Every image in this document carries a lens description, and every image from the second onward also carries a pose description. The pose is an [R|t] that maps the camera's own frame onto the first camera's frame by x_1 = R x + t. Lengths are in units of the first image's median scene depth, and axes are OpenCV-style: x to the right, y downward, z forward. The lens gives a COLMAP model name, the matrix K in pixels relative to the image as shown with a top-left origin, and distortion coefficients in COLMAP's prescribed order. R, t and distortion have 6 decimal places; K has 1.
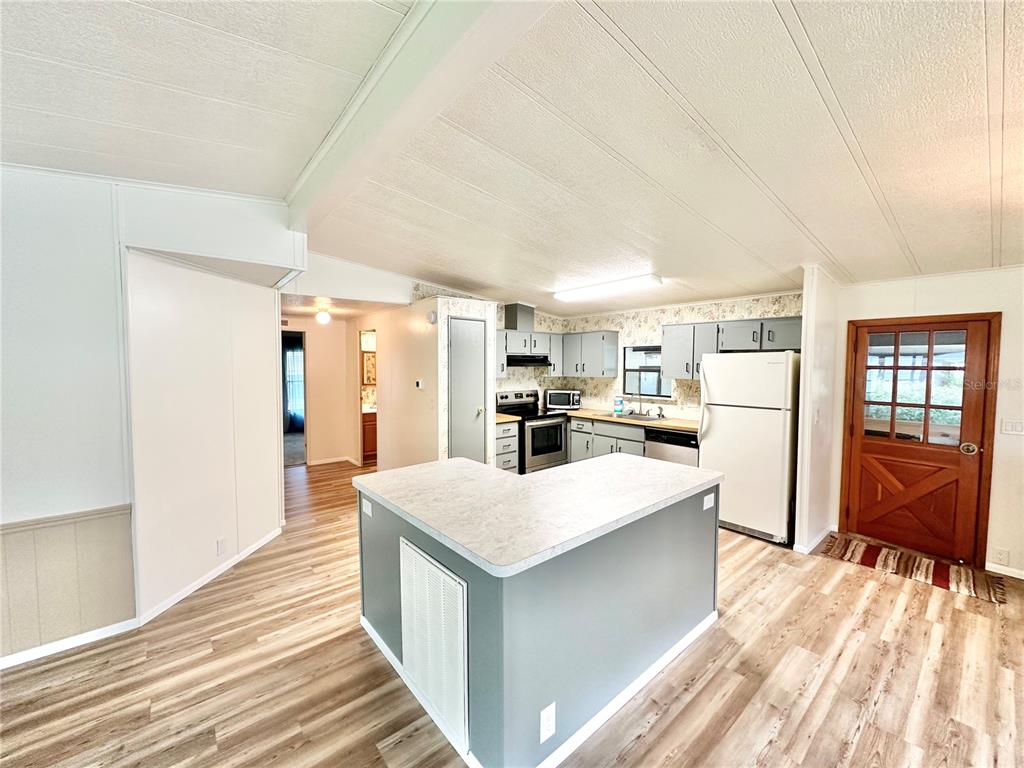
lens RADIAL K [[408.7, 0, 510.1], [0, 408.7, 383.2], [0, 0, 1]] dist [-0.006332, 0.001449]
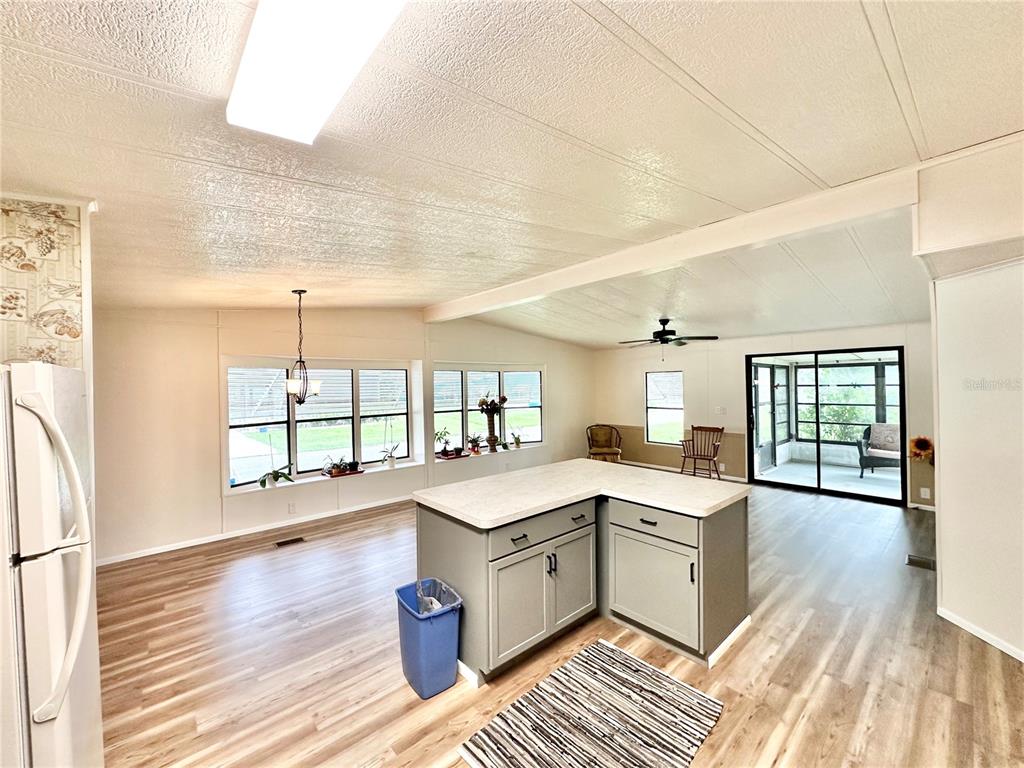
lens RADIAL K [[408.7, 0, 510.0], [0, 408.7, 388.2], [0, 0, 1]] dist [-0.006332, 0.001449]
pose [[-0.999487, 0.016079, -0.027688, 0.195376], [0.014451, 0.998211, 0.058023, -0.071039], [0.028571, 0.057593, -0.997931, 1.360287]]
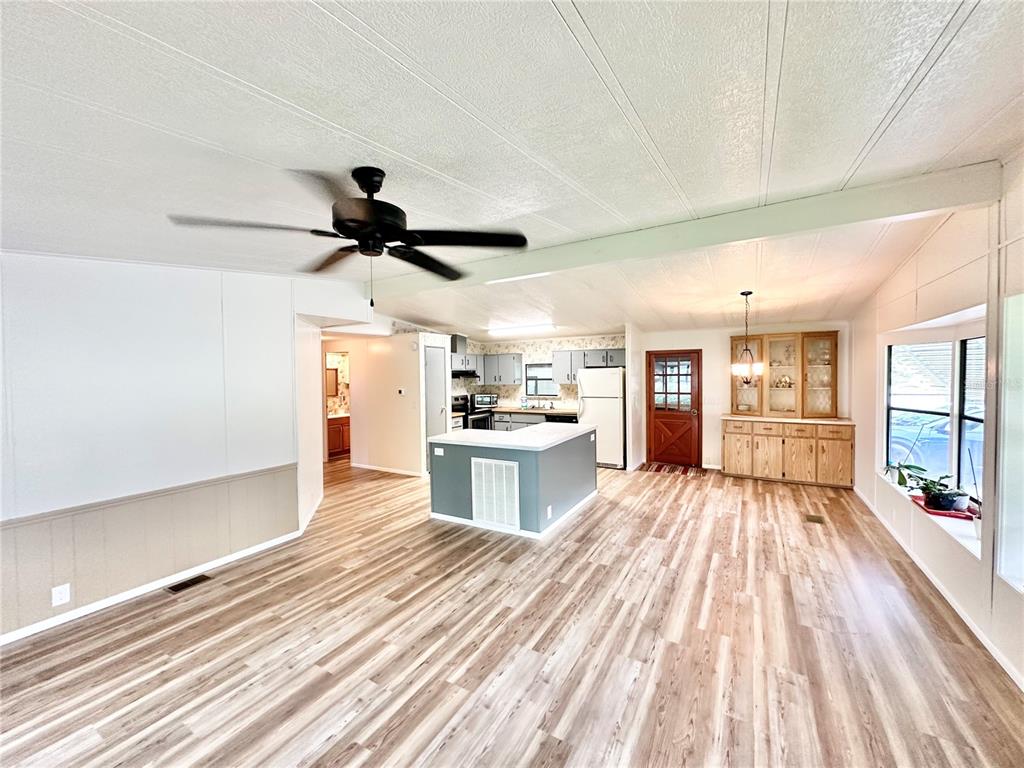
lens RADIAL K [[408.7, 0, 509.8], [0, 408.7, 383.0], [0, 0, 1]] dist [-0.006332, 0.001449]
pose [[0.942464, -0.023302, 0.333495, -0.427044], [0.032999, 0.999180, -0.023442, 0.021862], [-0.332676, 0.033098, 0.942460, -0.605041]]
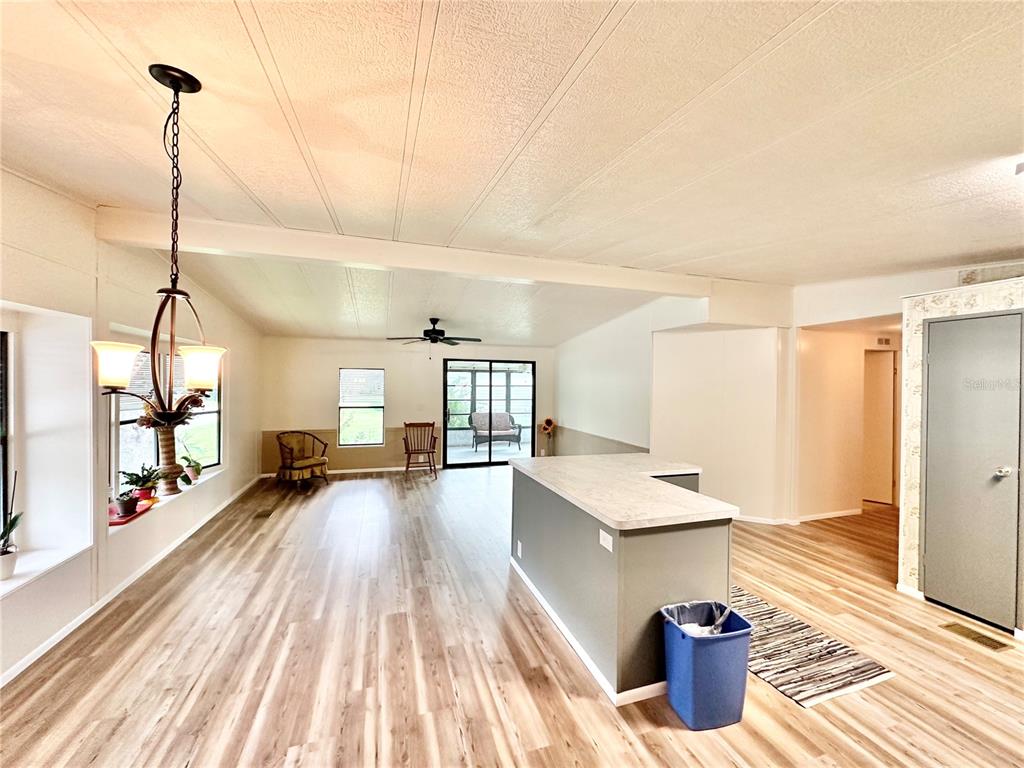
lens RADIAL K [[408.7, 0, 511.6], [0, 408.7, 384.3], [0, 0, 1]] dist [-0.006332, 0.001449]
pose [[-0.372110, -0.000772, -0.928188, 0.892229], [-0.058579, 0.998026, 0.022655, -0.035553], [0.926338, 0.062802, -0.371421, 0.721099]]
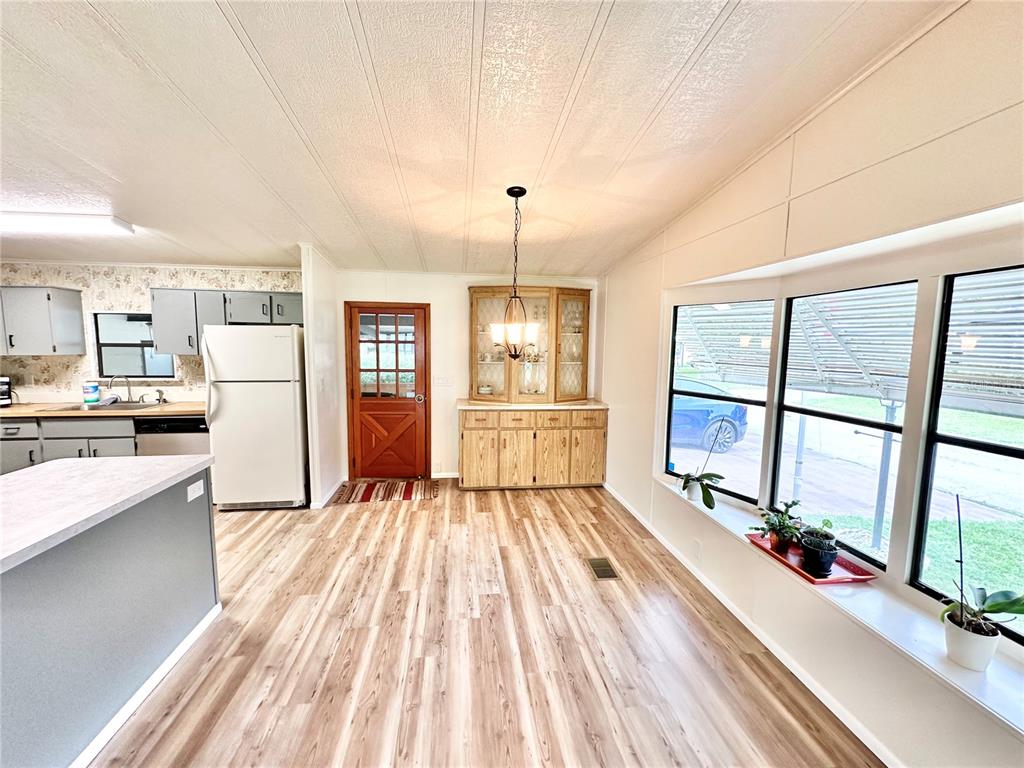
lens RADIAL K [[408.7, 0, 512.0], [0, 408.7, 382.3], [0, 0, 1]] dist [-0.006332, 0.001449]
pose [[0.531291, -0.079176, 0.843481, 0.080395], [0.031412, 0.996780, 0.073781, 0.007479], [-0.846607, -0.012704, 0.532067, -0.033615]]
